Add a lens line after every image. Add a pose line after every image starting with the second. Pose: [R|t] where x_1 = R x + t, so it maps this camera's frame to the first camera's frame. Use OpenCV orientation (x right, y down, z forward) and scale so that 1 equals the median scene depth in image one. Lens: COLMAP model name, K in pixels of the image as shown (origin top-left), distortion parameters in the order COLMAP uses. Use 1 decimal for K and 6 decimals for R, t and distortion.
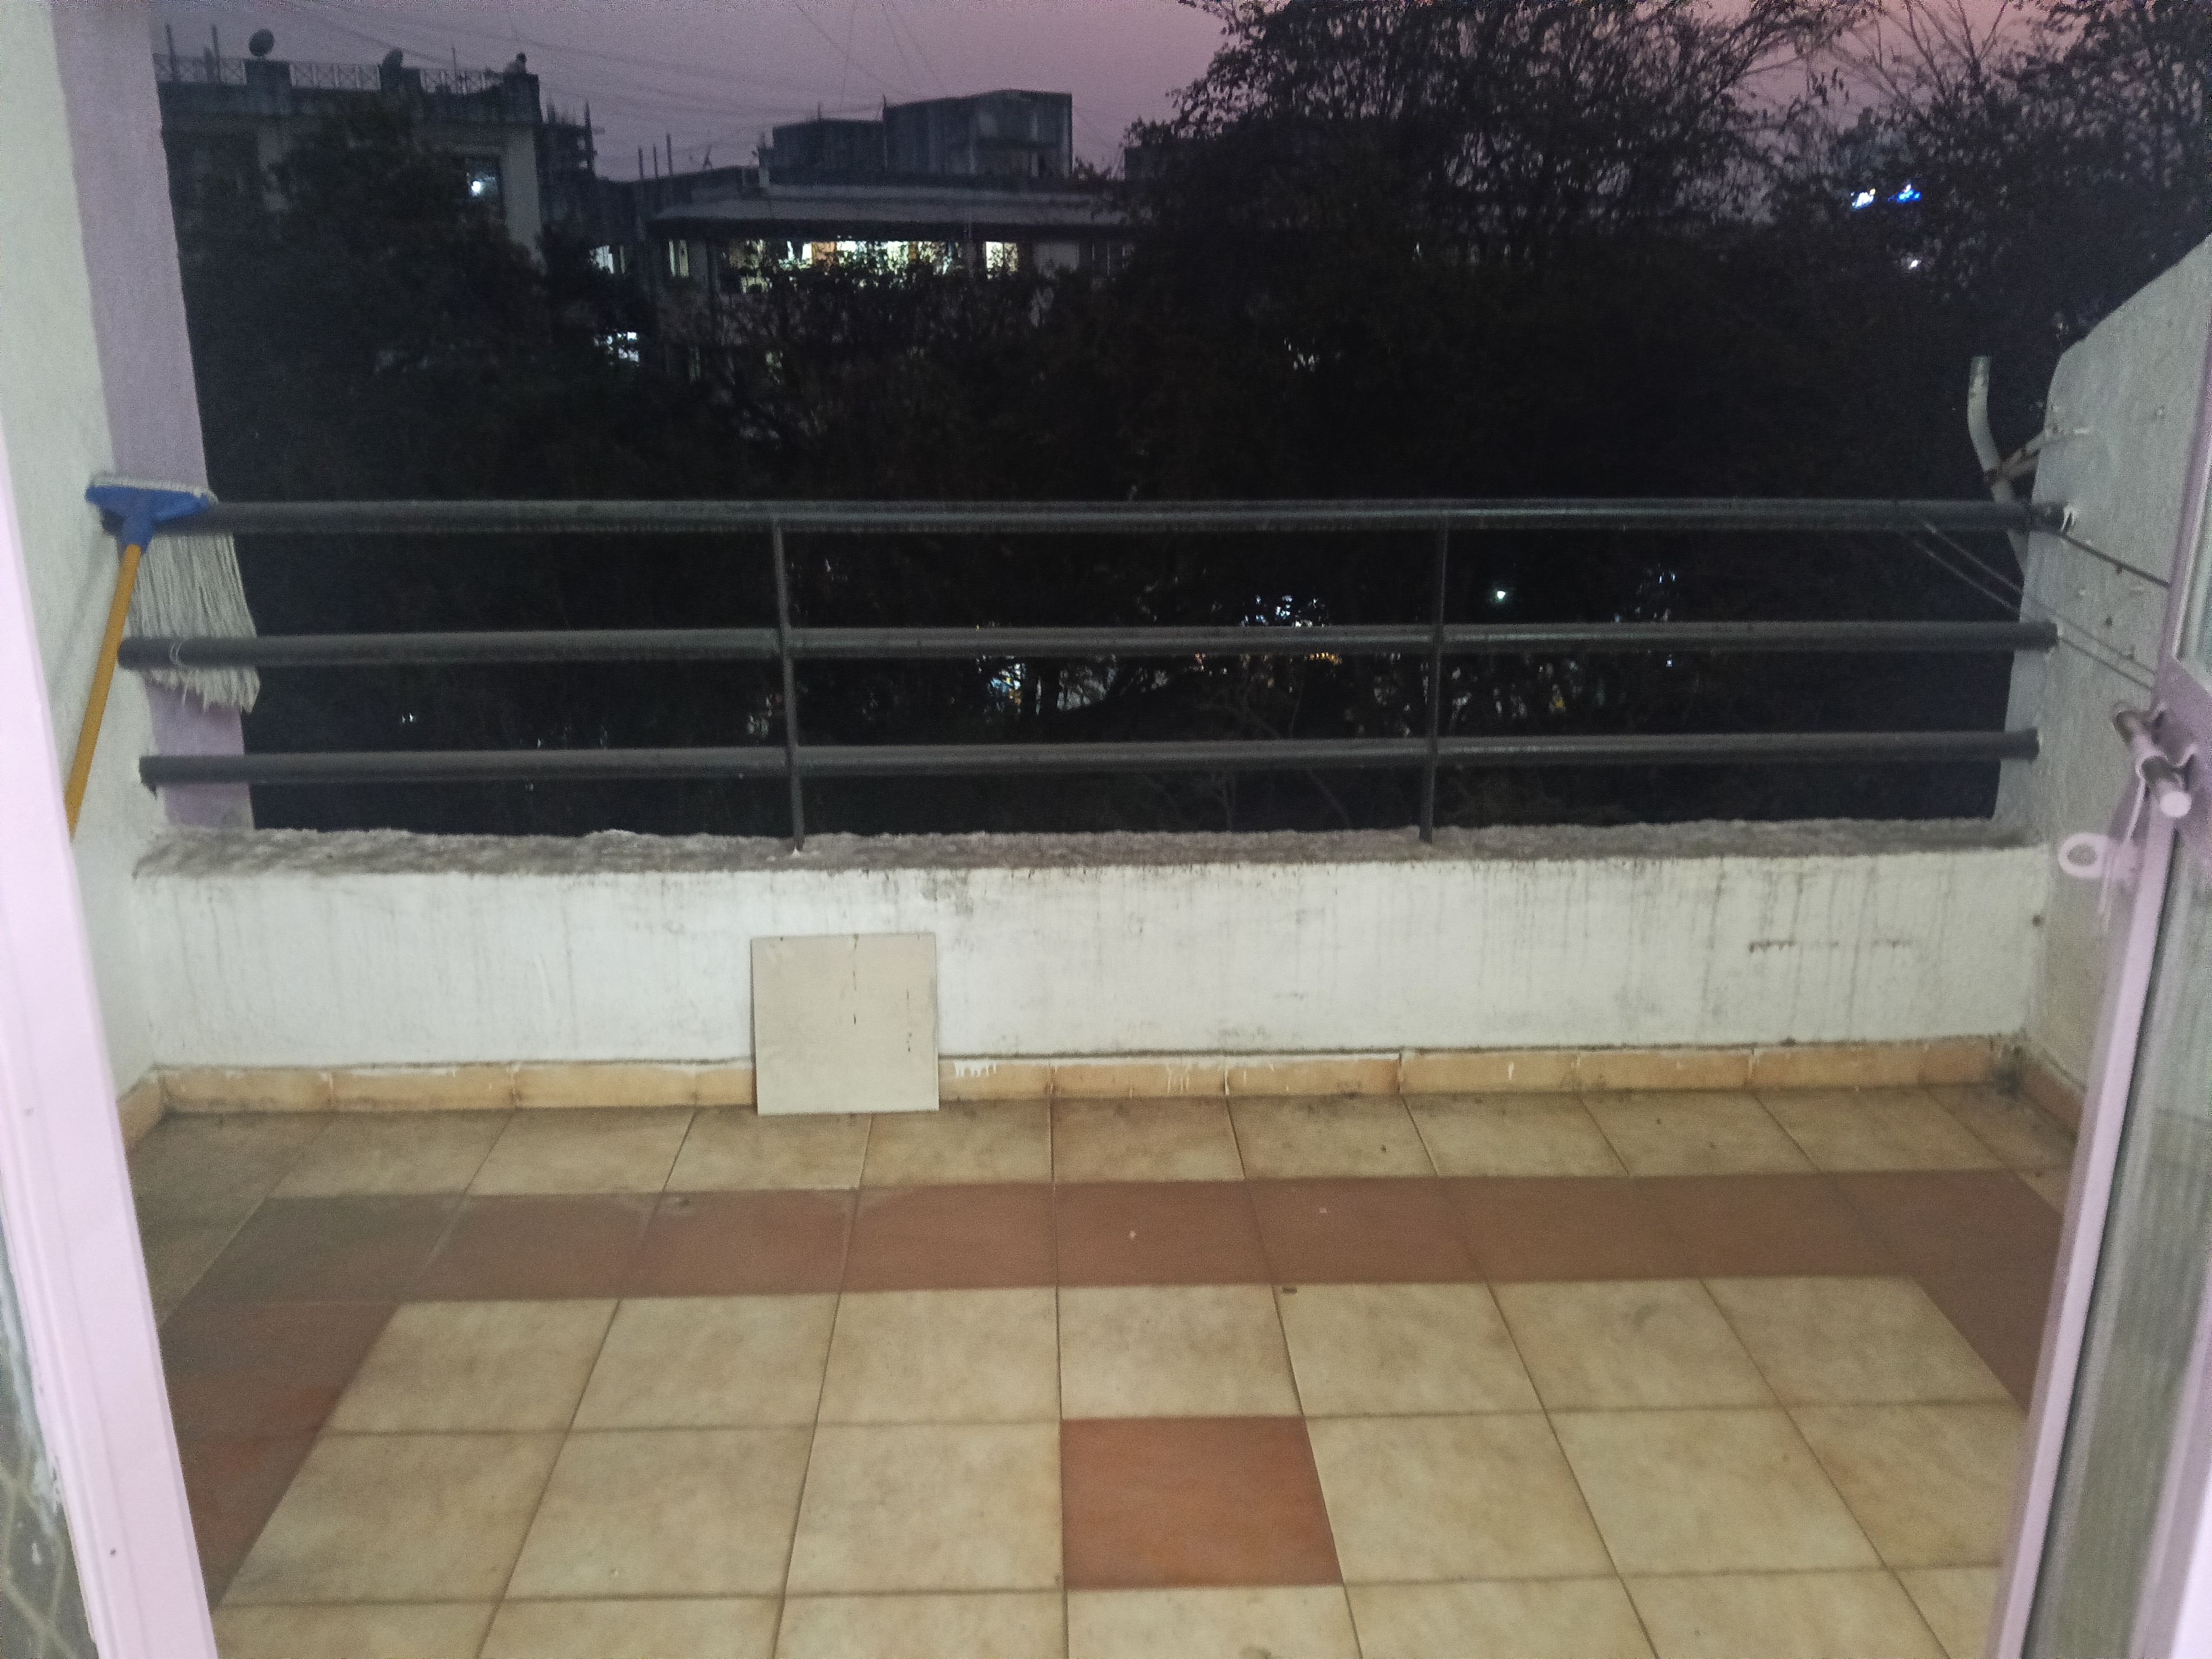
lens RADIAL K [[1749.6, 0, 1100.7], [0, 1749.6, 837.3], [0, 0, 1]] dist [0.132804, -0.289758]
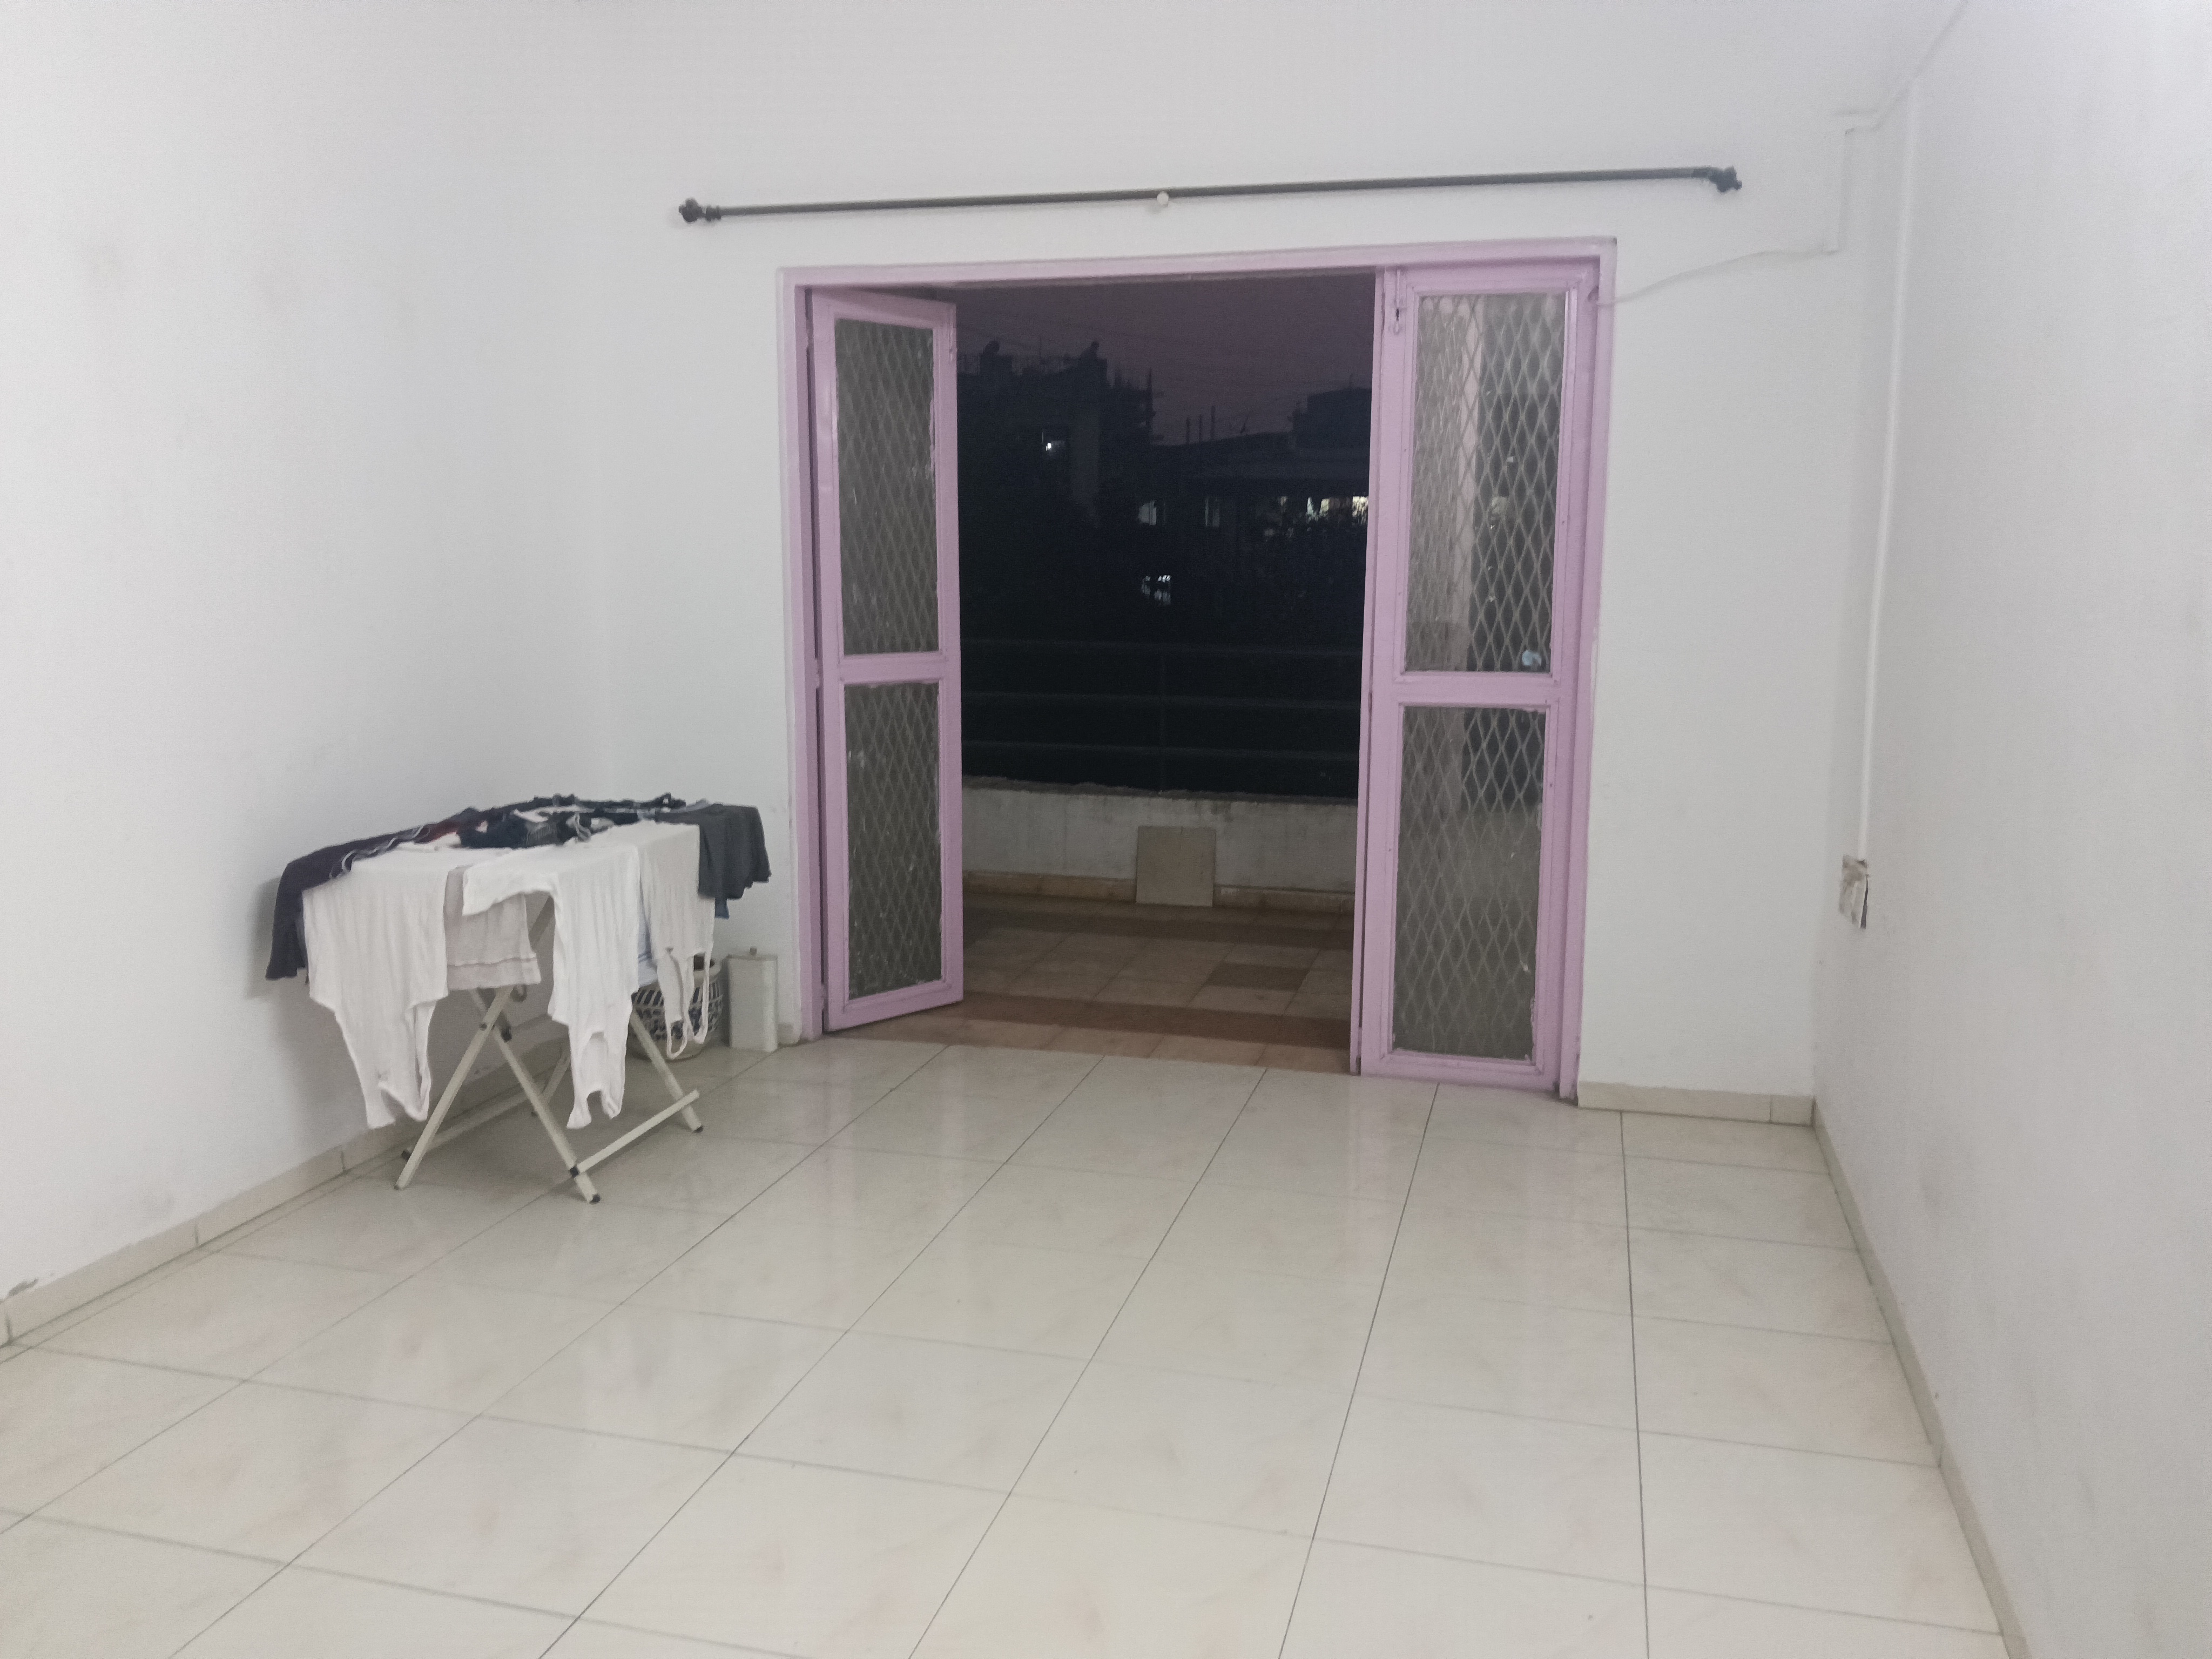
lens RADIAL K [[1749.6, 0, 1100.7], [0, 1749.6, 837.3], [0, 0, 1]] dist [0.132804, -0.289758]
pose [[0.958402, 0.053375, -0.280388, 0.401502], [-0.089387, 0.989071, -0.117255, 0.344368], [0.271065, 0.137441, 0.952698, -1.216979]]
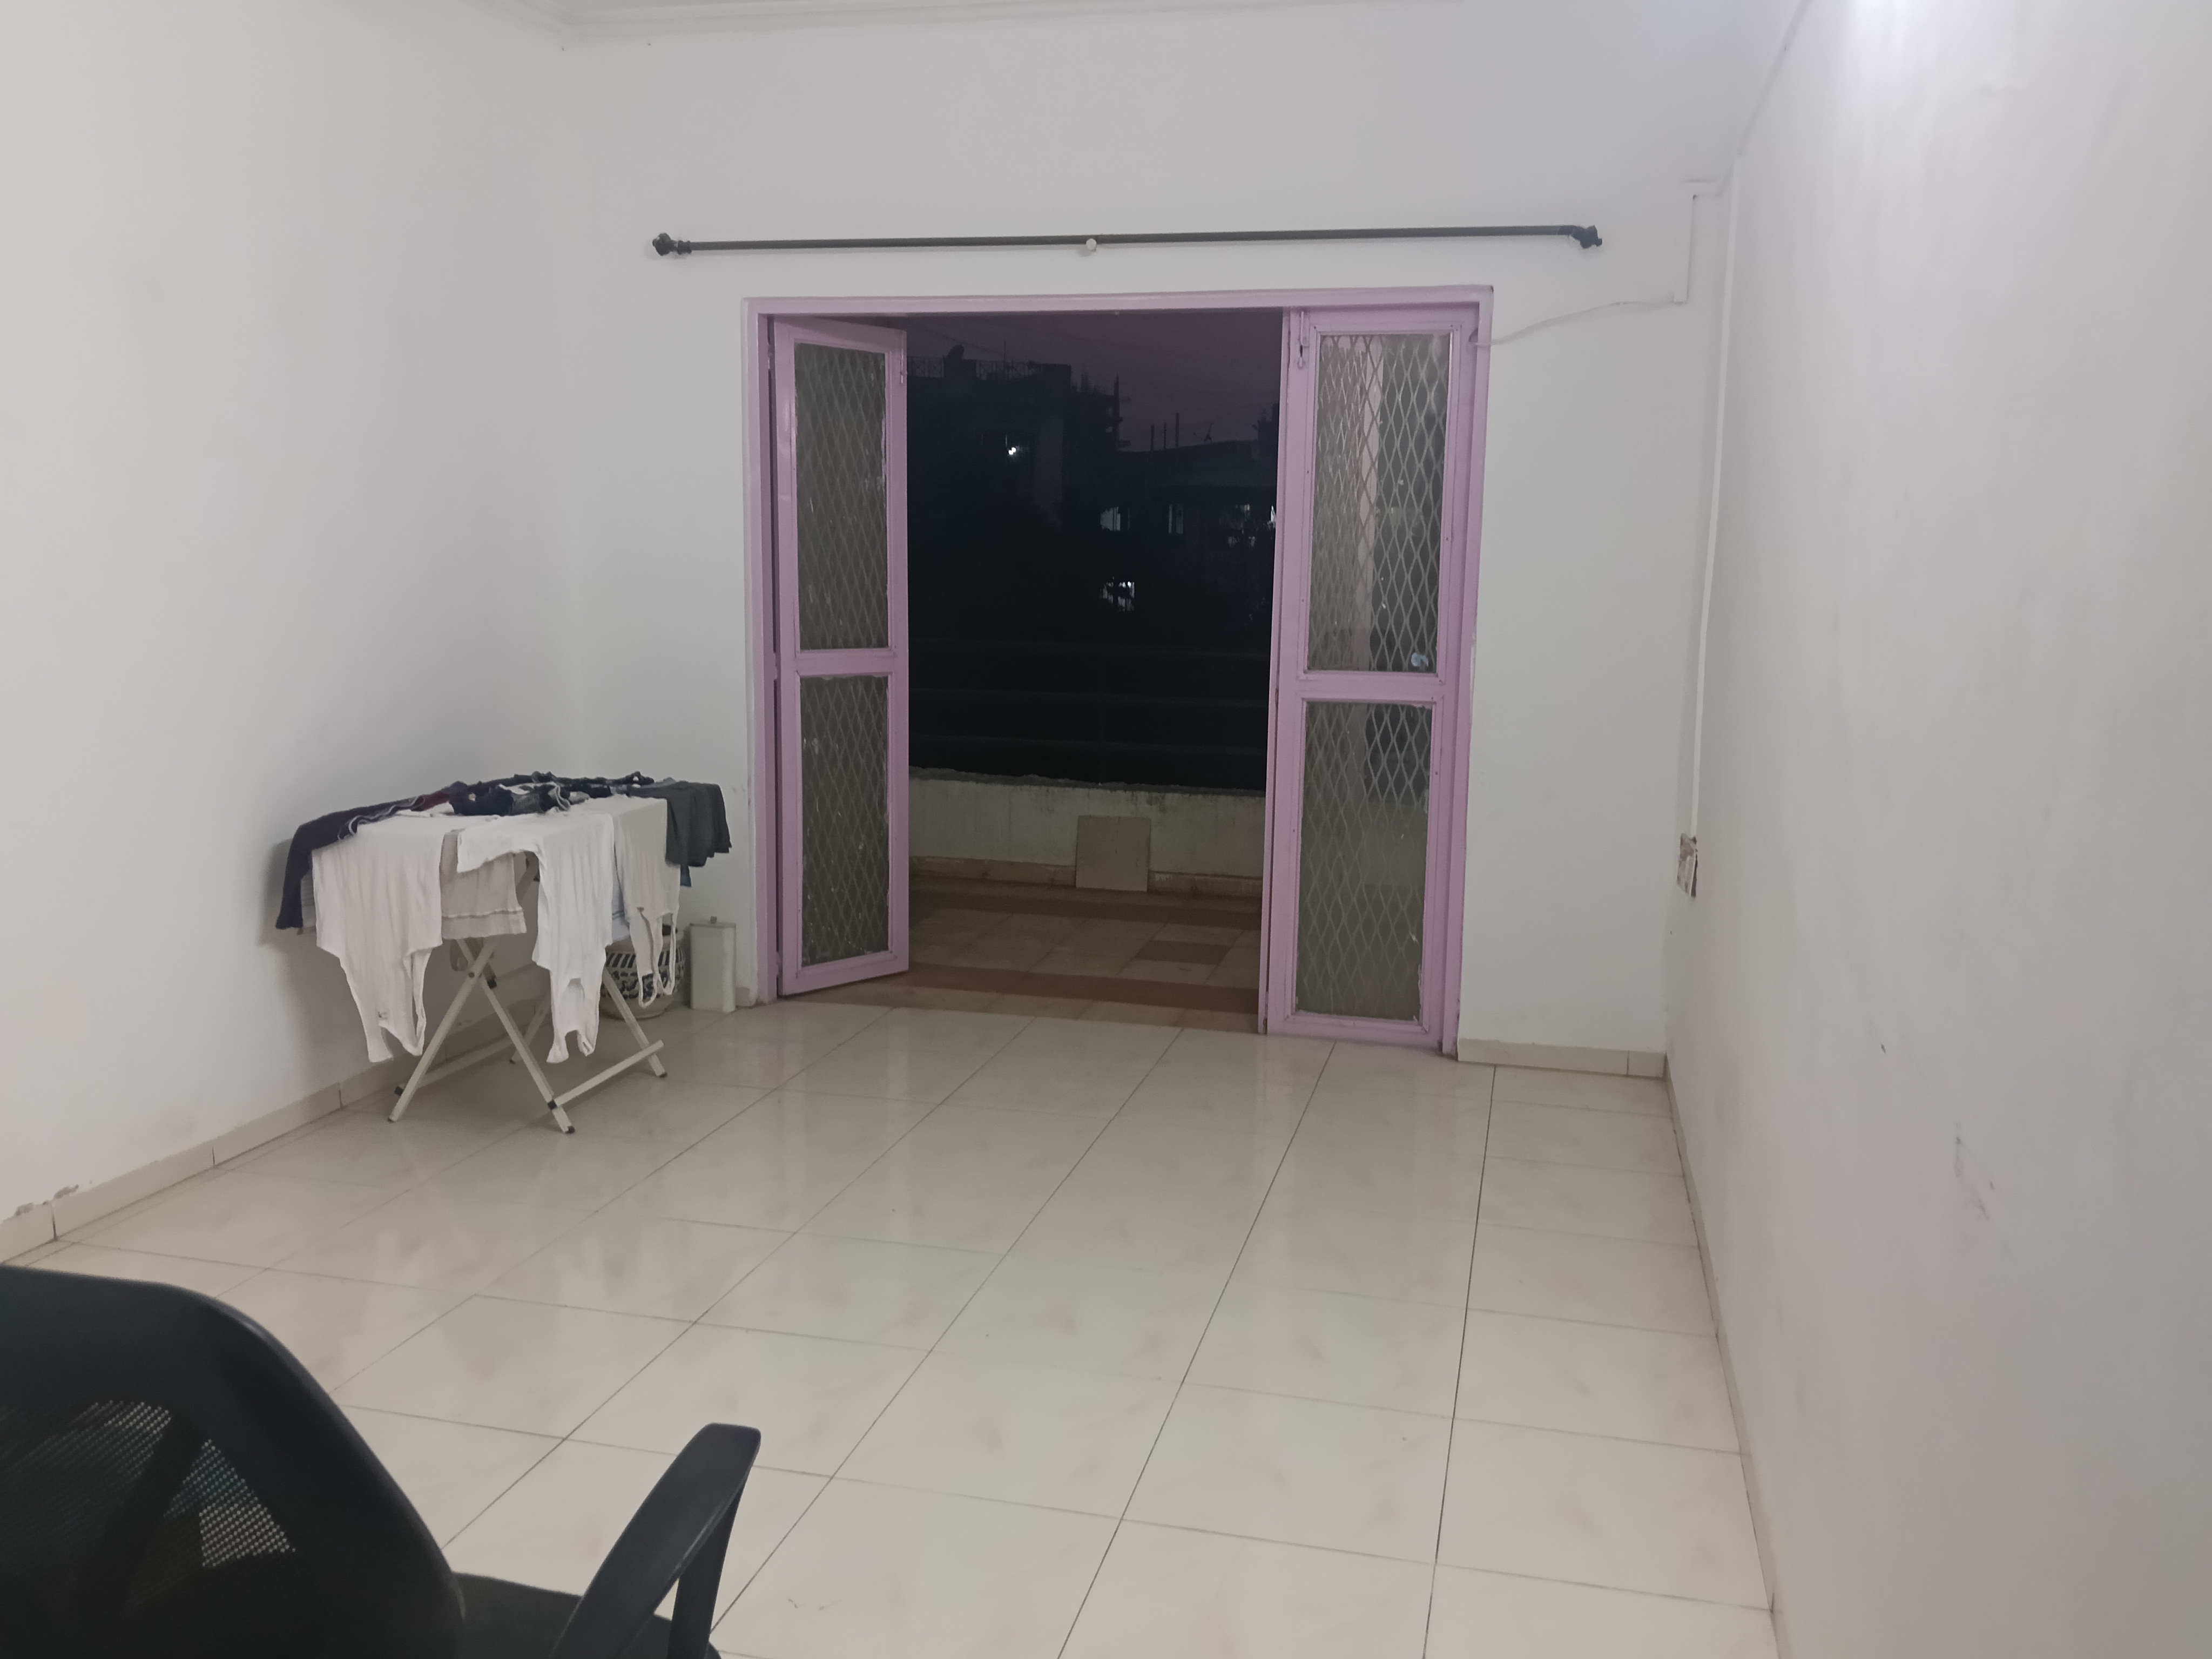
lens RADIAL K [[1766.8, 0, 1117.5], [0, 1766.8, 822.7], [0, 0, 1]] dist [0.147154, -0.331571]
pose [[0.965976, 0.057637, -0.252129, 0.480165], [-0.093485, 0.986752, -0.132592, 0.387942], [0.241146, 0.151650, 0.958567, -1.370814]]
